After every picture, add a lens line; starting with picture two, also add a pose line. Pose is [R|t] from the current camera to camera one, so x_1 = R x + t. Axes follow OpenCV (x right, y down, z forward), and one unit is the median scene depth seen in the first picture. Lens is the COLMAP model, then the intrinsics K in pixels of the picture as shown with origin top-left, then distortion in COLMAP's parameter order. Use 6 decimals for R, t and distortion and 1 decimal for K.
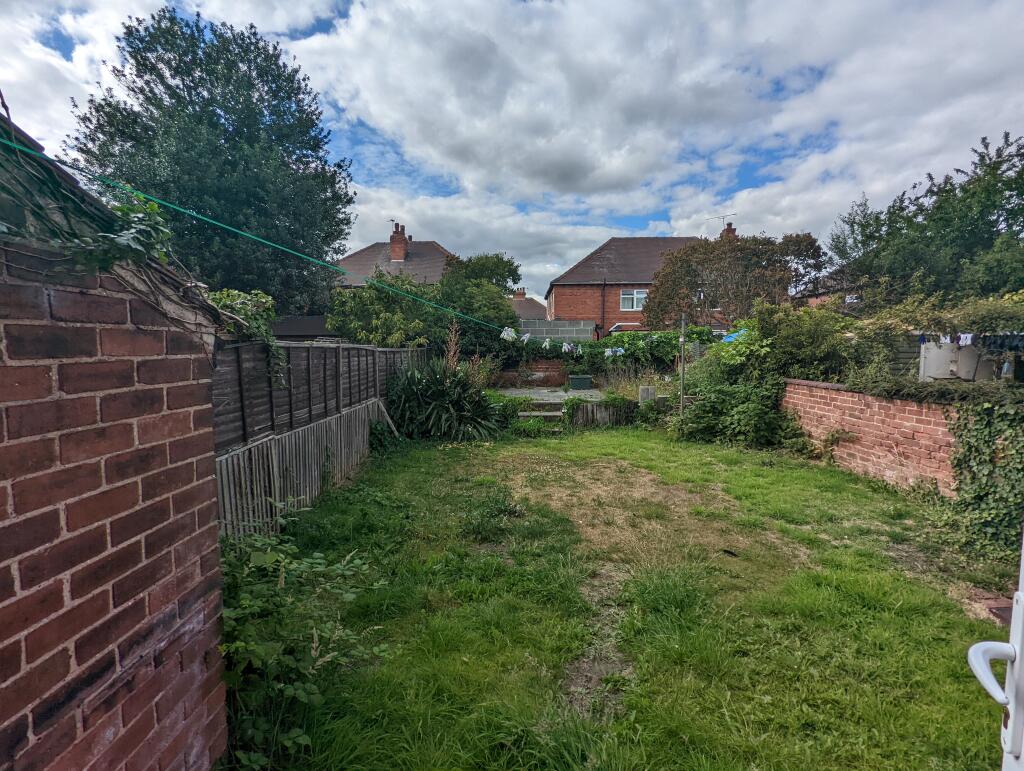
lens RADIAL K [[491.2, 0, 511.5], [0, 491.2, 388.7], [0, 0, 1]] dist [0.000200, 0.000005]
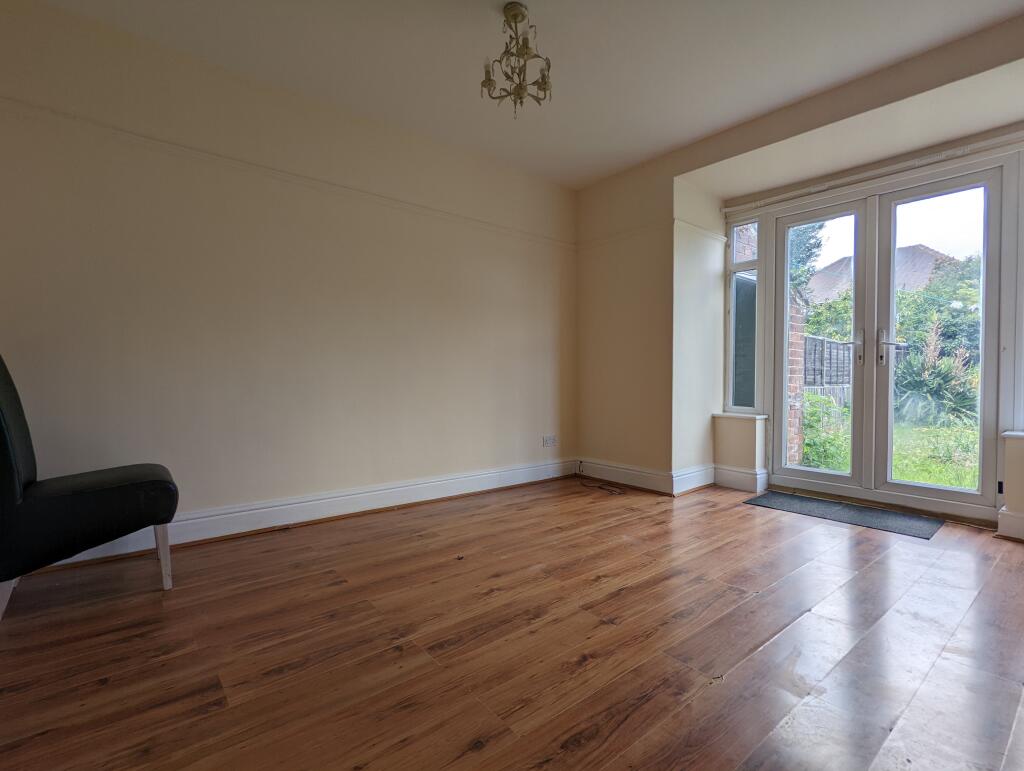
lens RADIAL K [[491.2, 0, 511.3], [0, 491.2, 381.0], [0, 0, 1]] dist [0.000200, 0.000005]
pose [[0.662666, 0.013868, -0.748786, 0.081232], [-0.066571, 0.996961, -0.040451, 0.110169], [0.745950, 0.076653, 0.661576, -0.435728]]
